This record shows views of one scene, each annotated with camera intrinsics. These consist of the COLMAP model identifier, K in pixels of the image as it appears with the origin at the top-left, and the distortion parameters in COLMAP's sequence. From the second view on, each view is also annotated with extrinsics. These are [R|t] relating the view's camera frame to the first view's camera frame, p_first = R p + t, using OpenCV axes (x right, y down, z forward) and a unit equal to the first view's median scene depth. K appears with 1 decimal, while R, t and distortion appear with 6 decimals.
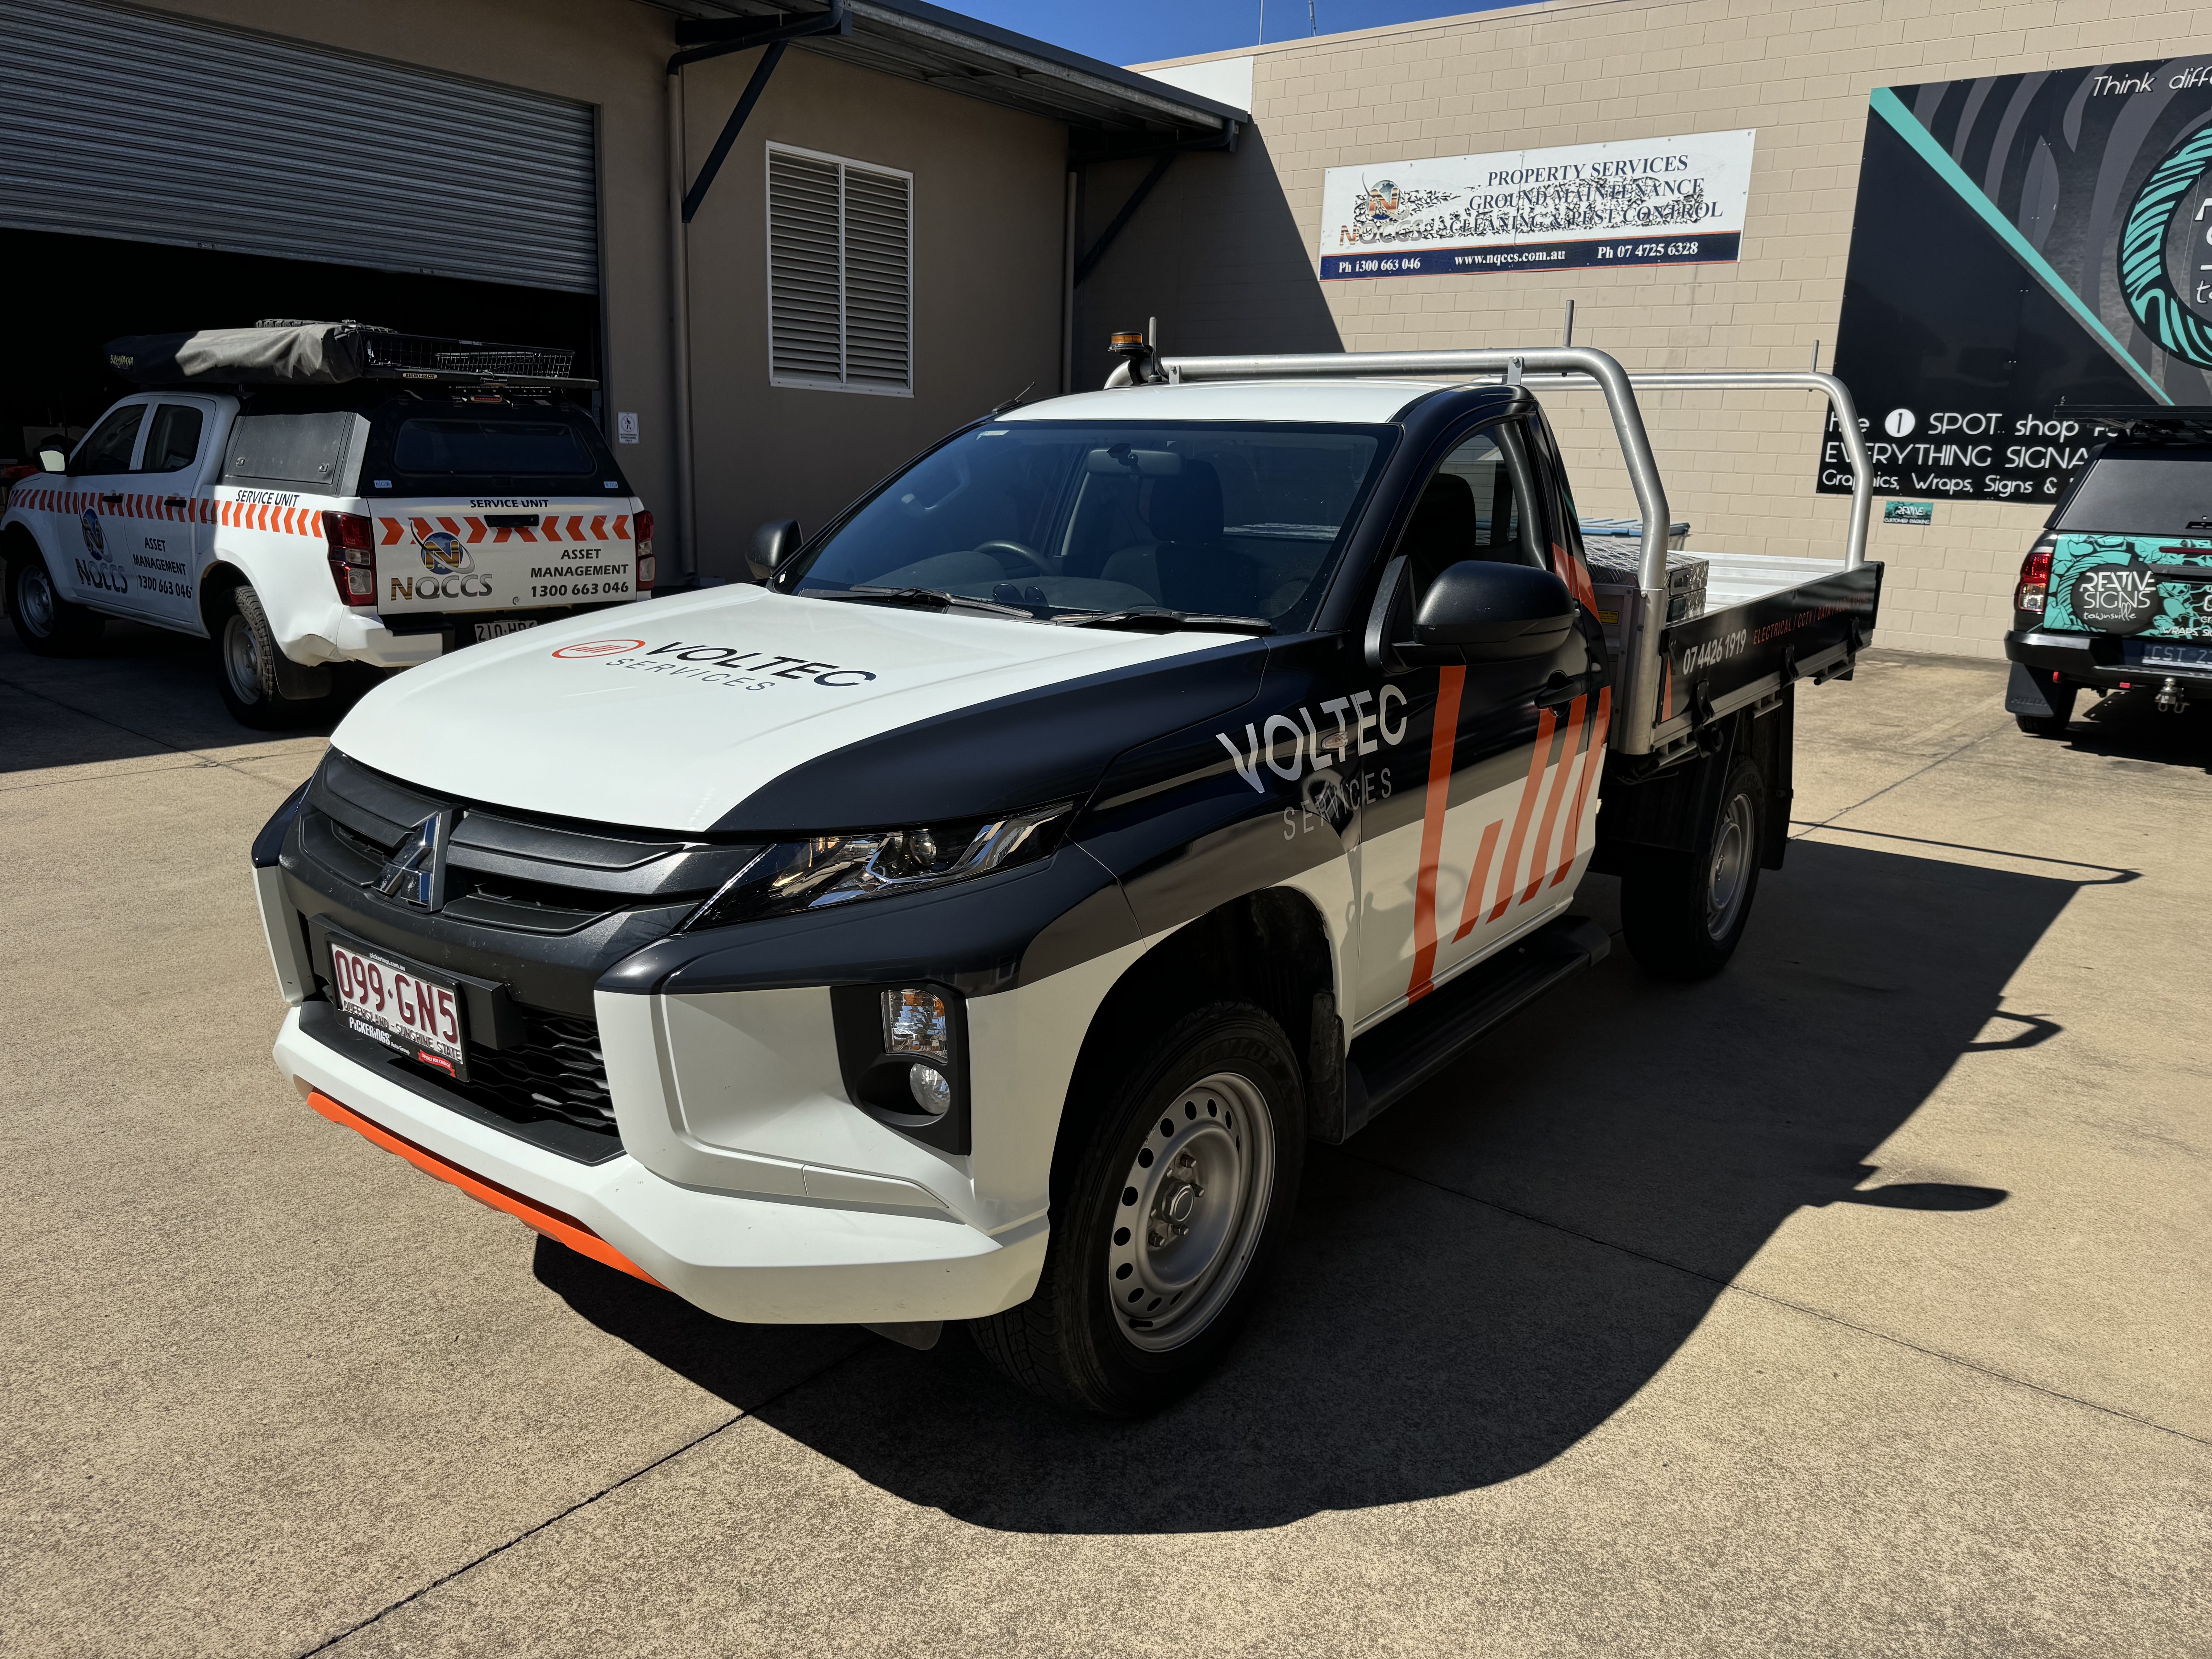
lens RADIAL K [[1536.2, 0, 1109.7], [0, 1536.2, 861.8], [0, 0, 1]] dist [-0.025816, 0.007629]
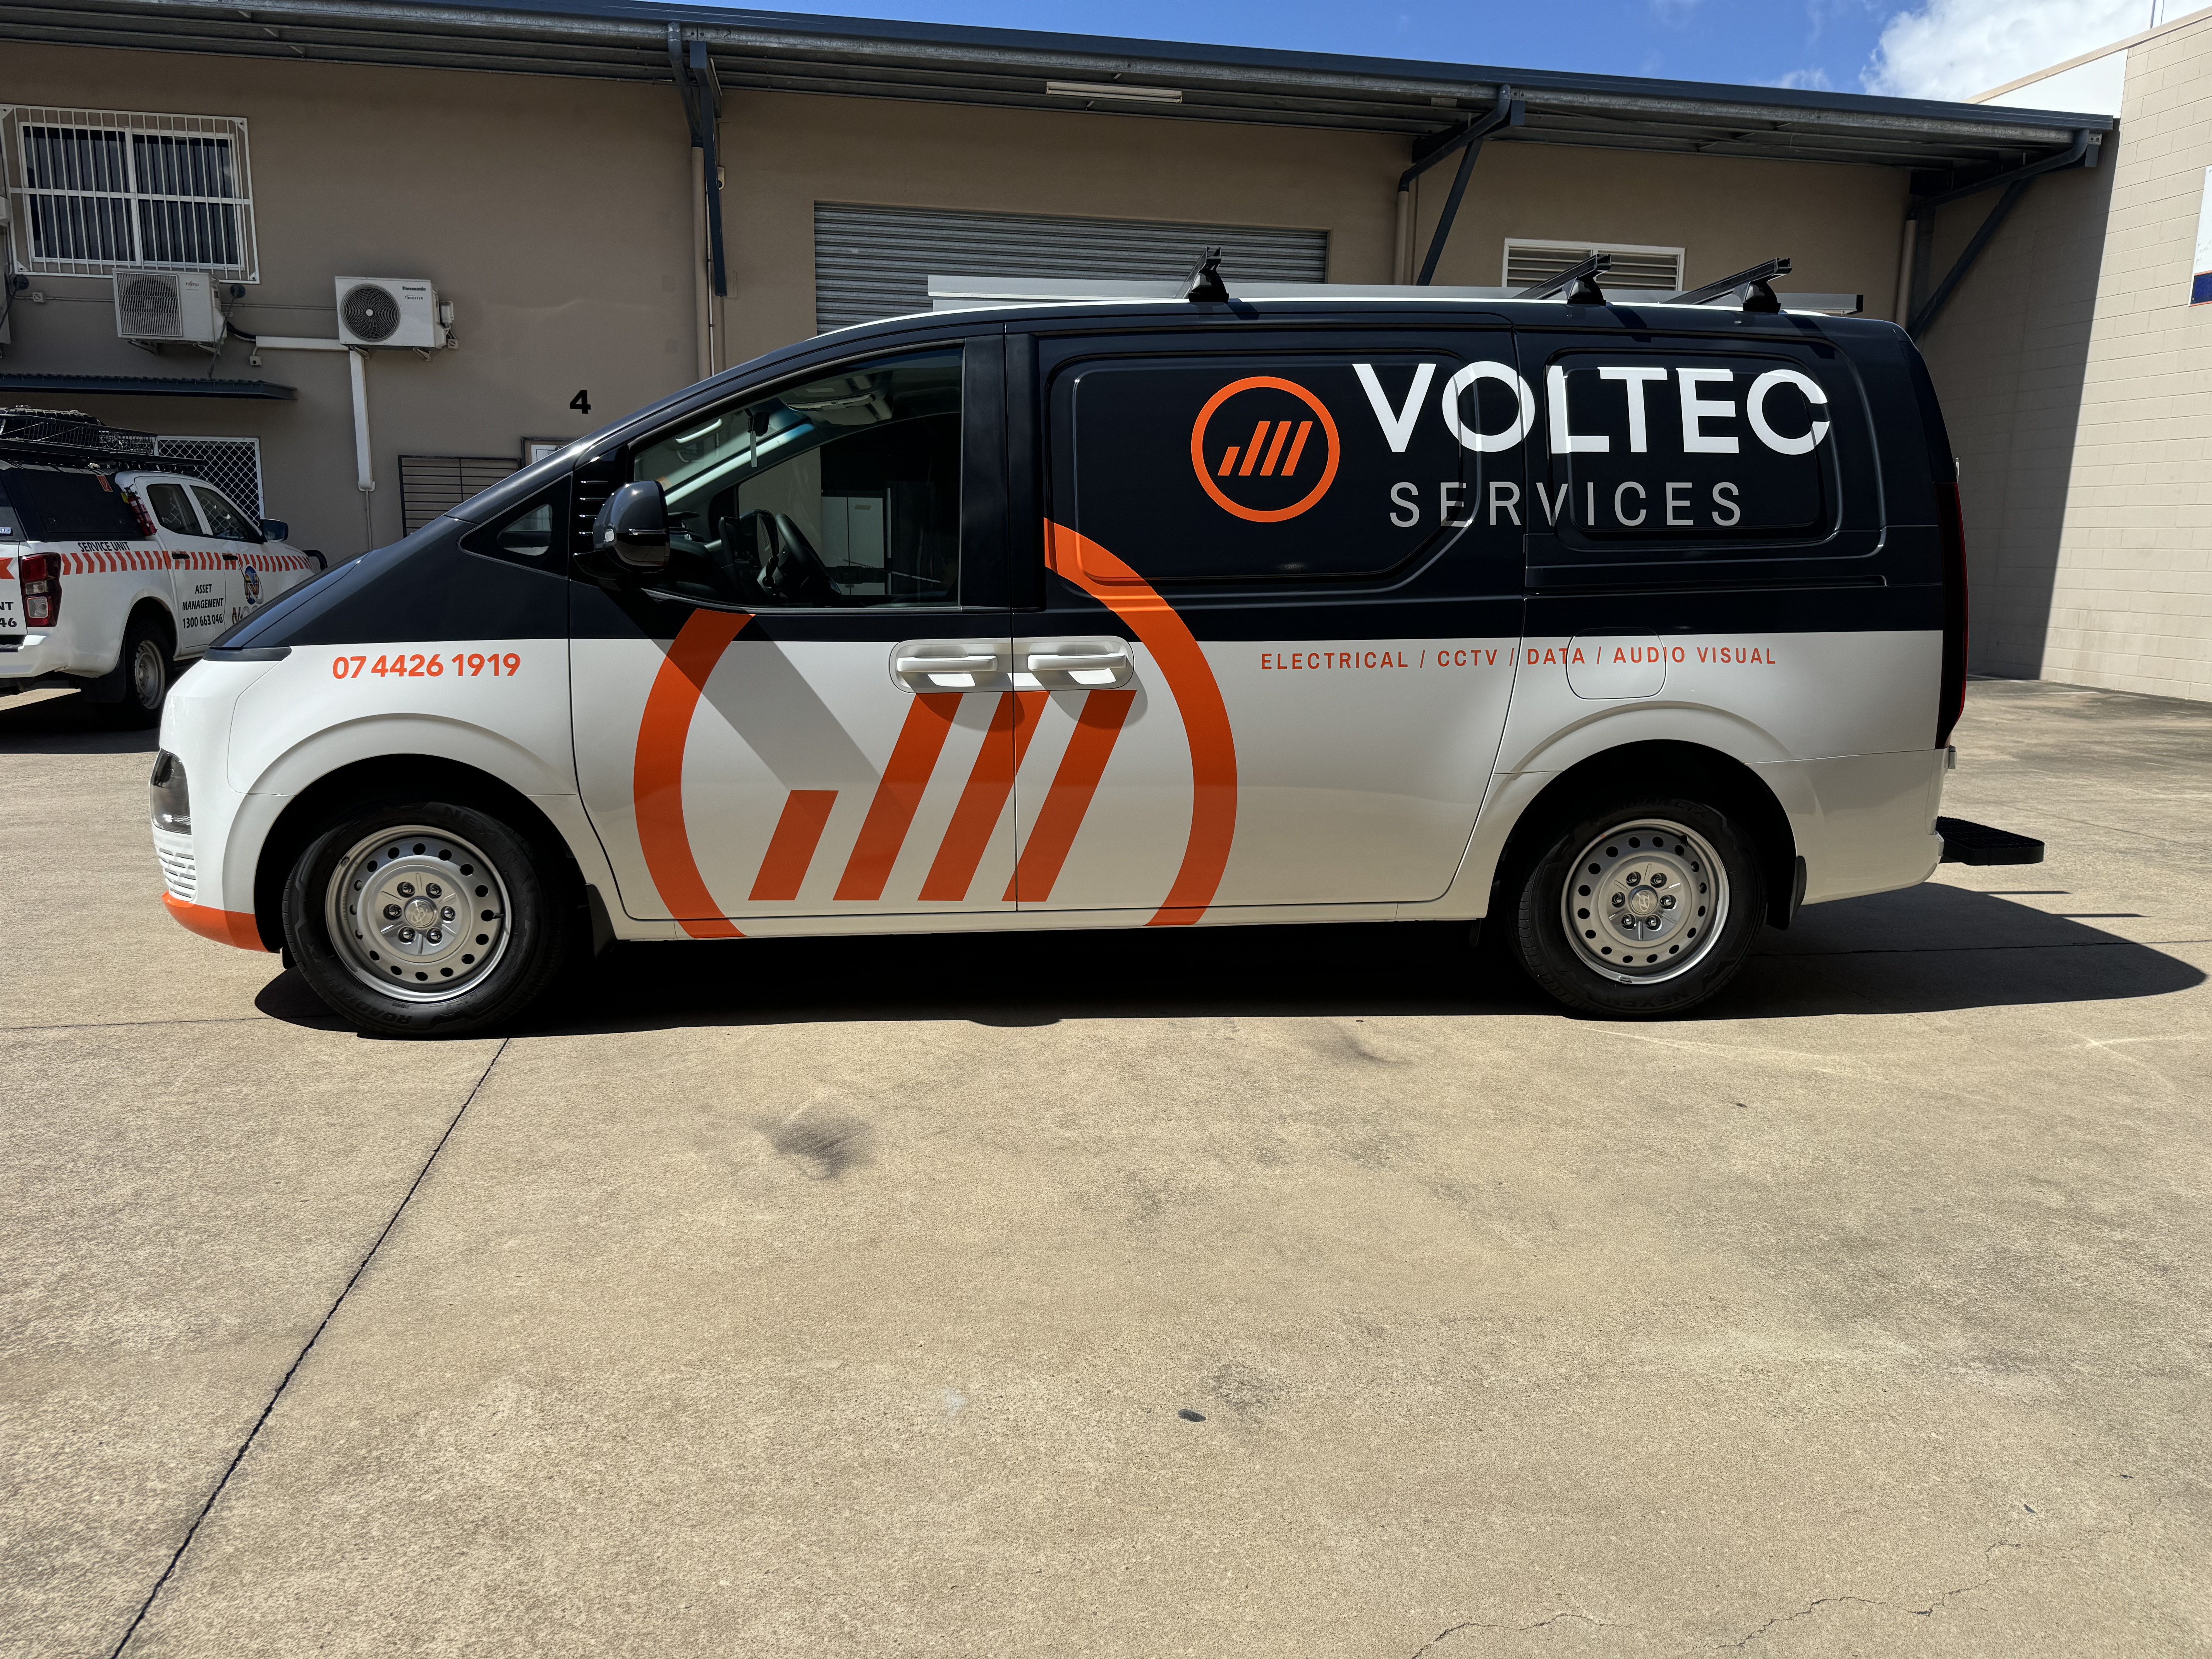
lens RADIAL K [[1535.7, 0, 1106.0], [0, 1535.7, 829.5], [0, 0, 1]] dist [-0.003362, 0.001661]
pose [[0.776093, 0.088892, -0.624322, 0.278667], [-0.145495, 0.988545, -0.040114, 0.005637], [0.613604, 0.121968, 0.780137, 0.079296]]
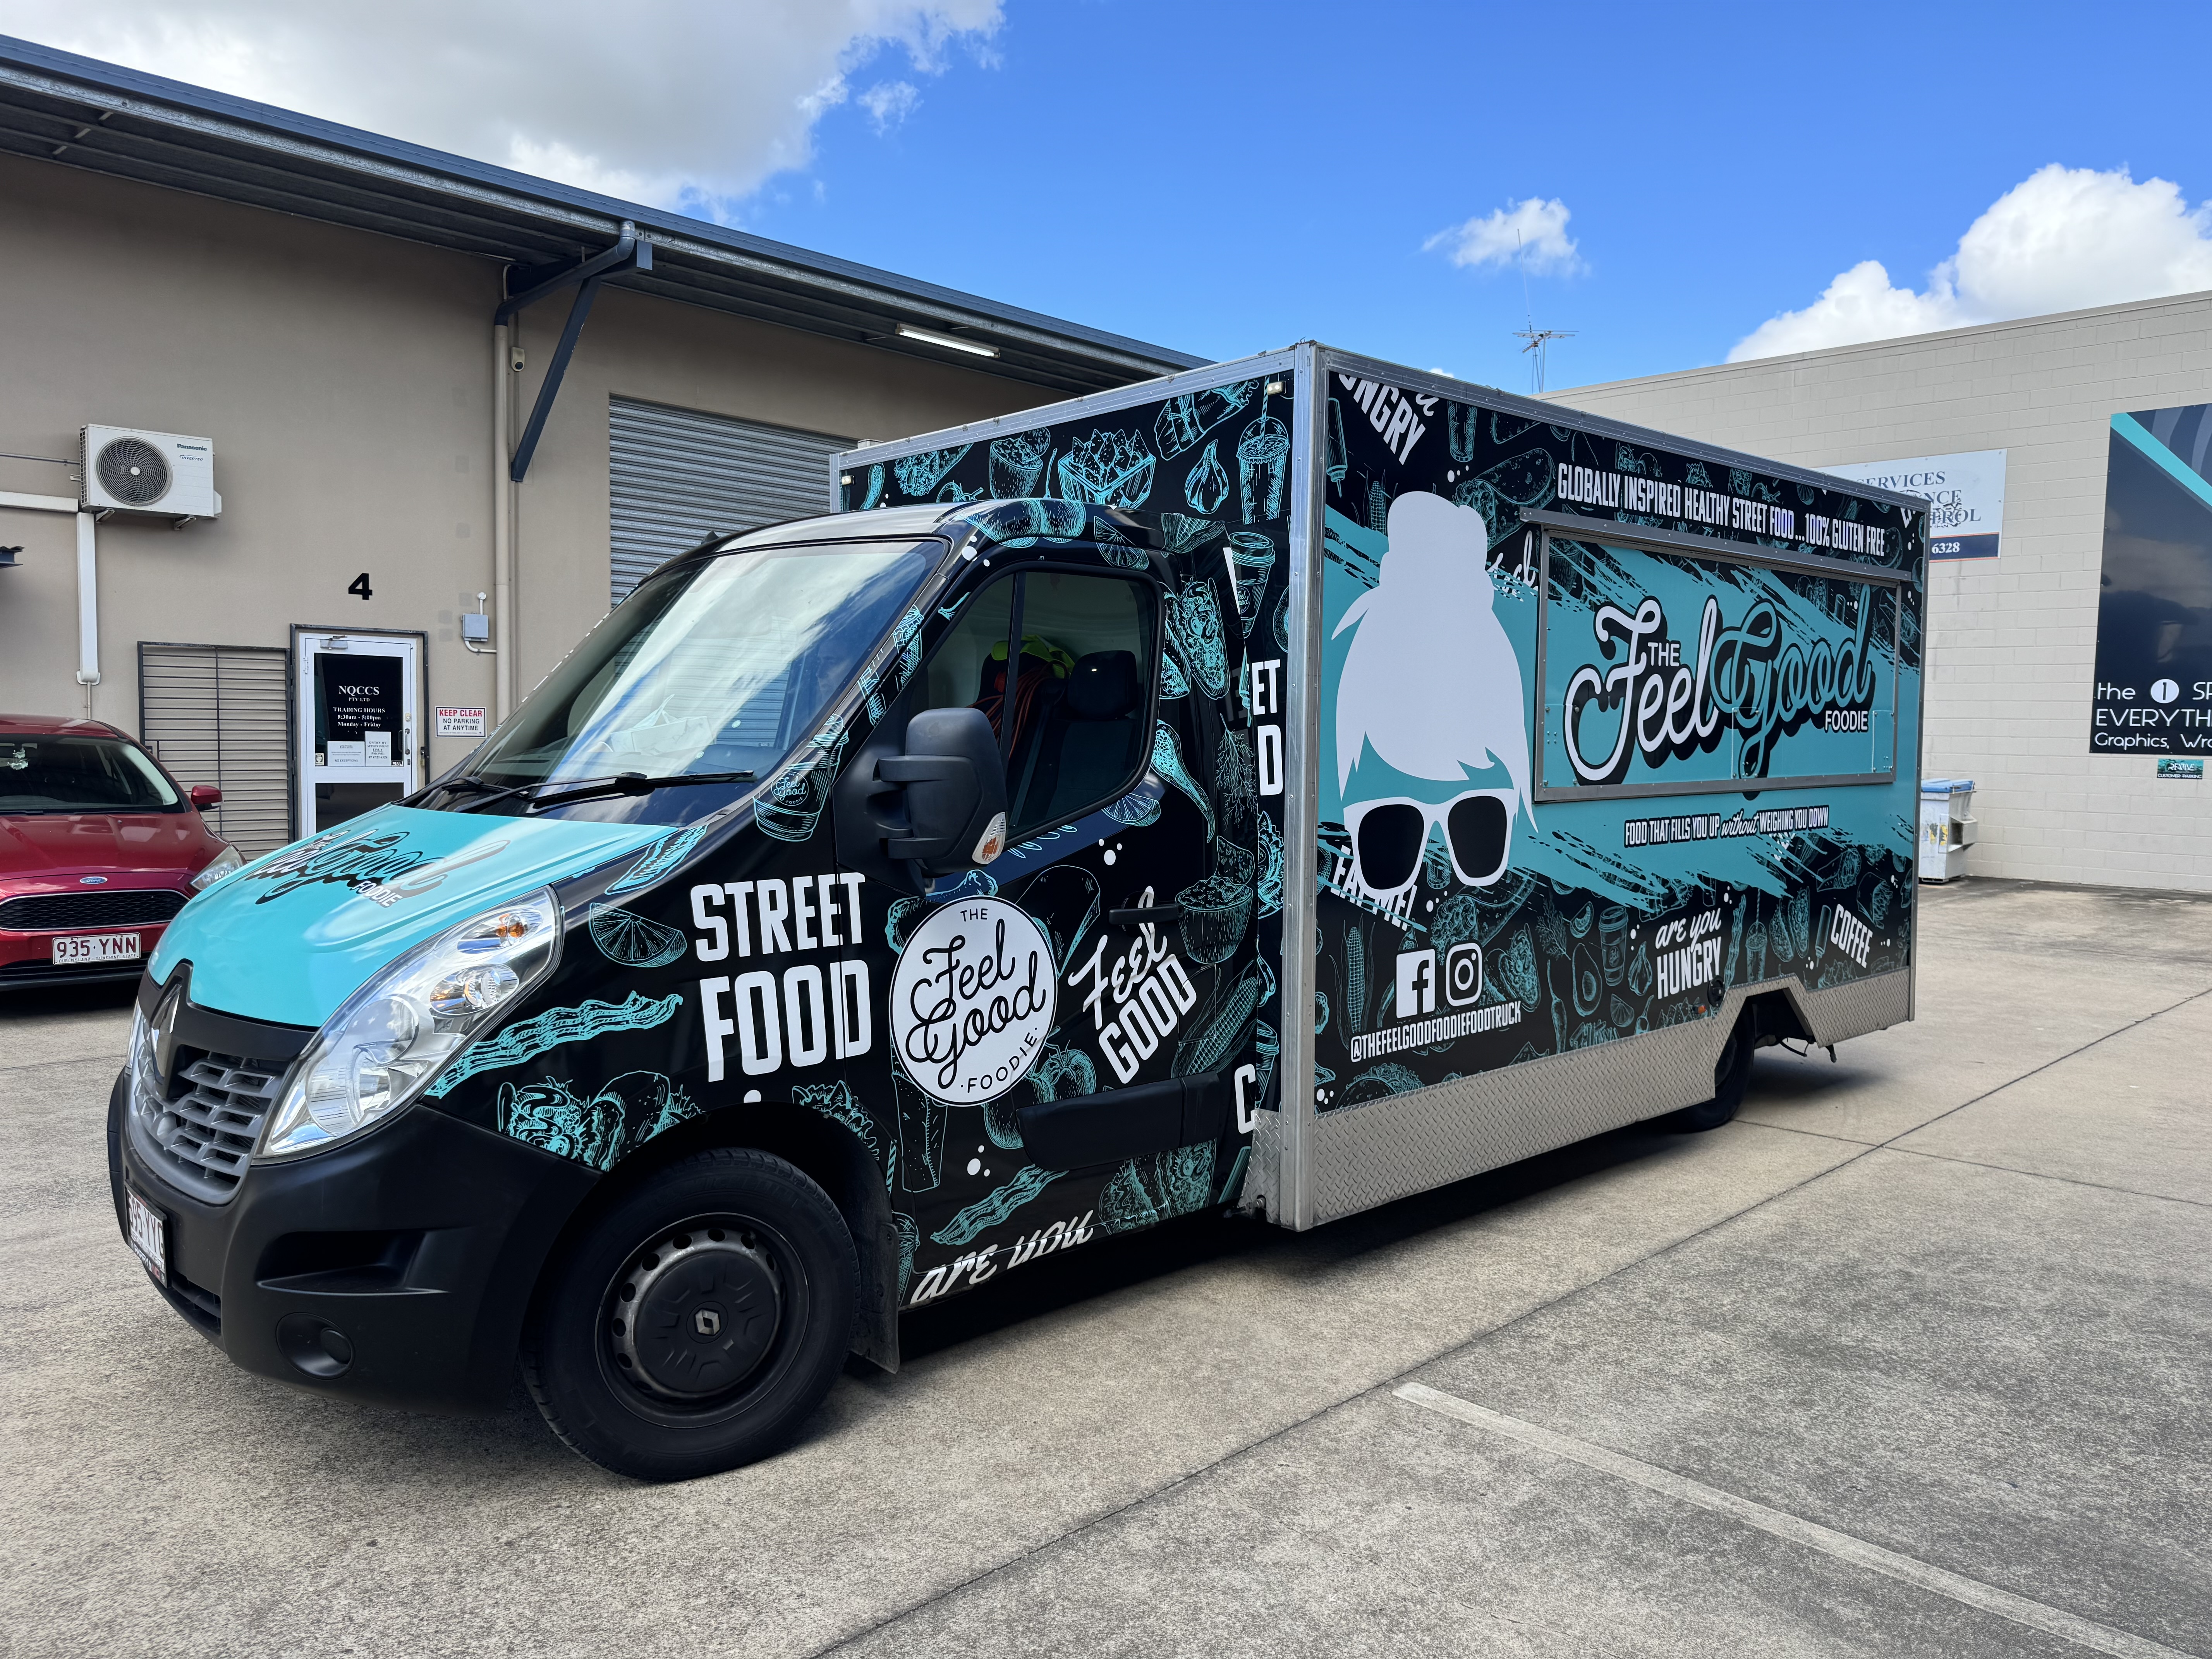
lens RADIAL K [[1536.2, 0, 1109.7], [0, 1536.2, 861.8], [0, 0, 1]] dist [-0.025816, 0.007629]
pose [[0.992878, -0.006383, -0.118966, -0.121093], [-0.014183, 0.985130, -0.171225, 0.039358], [0.118289, 0.171693, 0.978023, -0.167287]]
